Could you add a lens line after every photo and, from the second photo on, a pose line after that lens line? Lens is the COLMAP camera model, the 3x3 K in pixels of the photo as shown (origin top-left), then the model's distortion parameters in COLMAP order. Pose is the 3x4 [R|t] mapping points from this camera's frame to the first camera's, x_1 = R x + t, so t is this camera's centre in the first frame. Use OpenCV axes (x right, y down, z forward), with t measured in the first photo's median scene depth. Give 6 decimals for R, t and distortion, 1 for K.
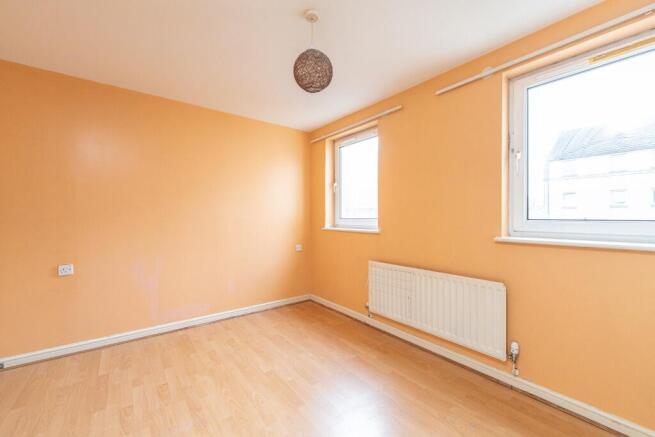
lens RADIAL K [[263.5, 0, 327.5], [0, 263.5, 218.5], [0, 0, 1]] dist [-0.001325, -0.000235]
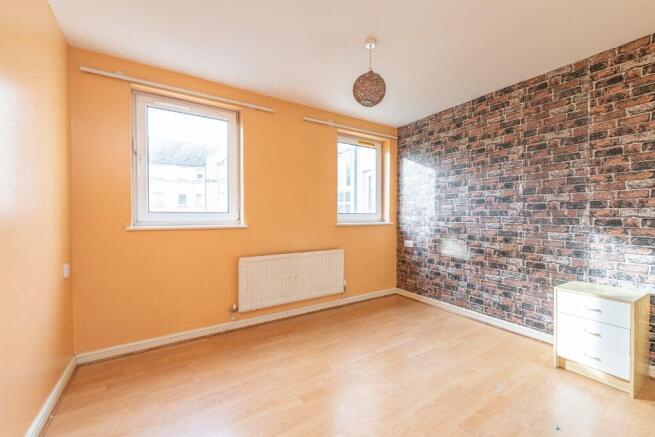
lens RADIAL K [[268.9, 0, 327.8], [0, 268.9, 215.2], [0, 0, 1]] dist [-0.000443, -0.000101]
pose [[0.095031, -0.009760, 0.995426, -0.774711], [-0.001337, 0.999950, 0.009932, -0.000280], [-0.995473, -0.002275, 0.095013, 0.626057]]
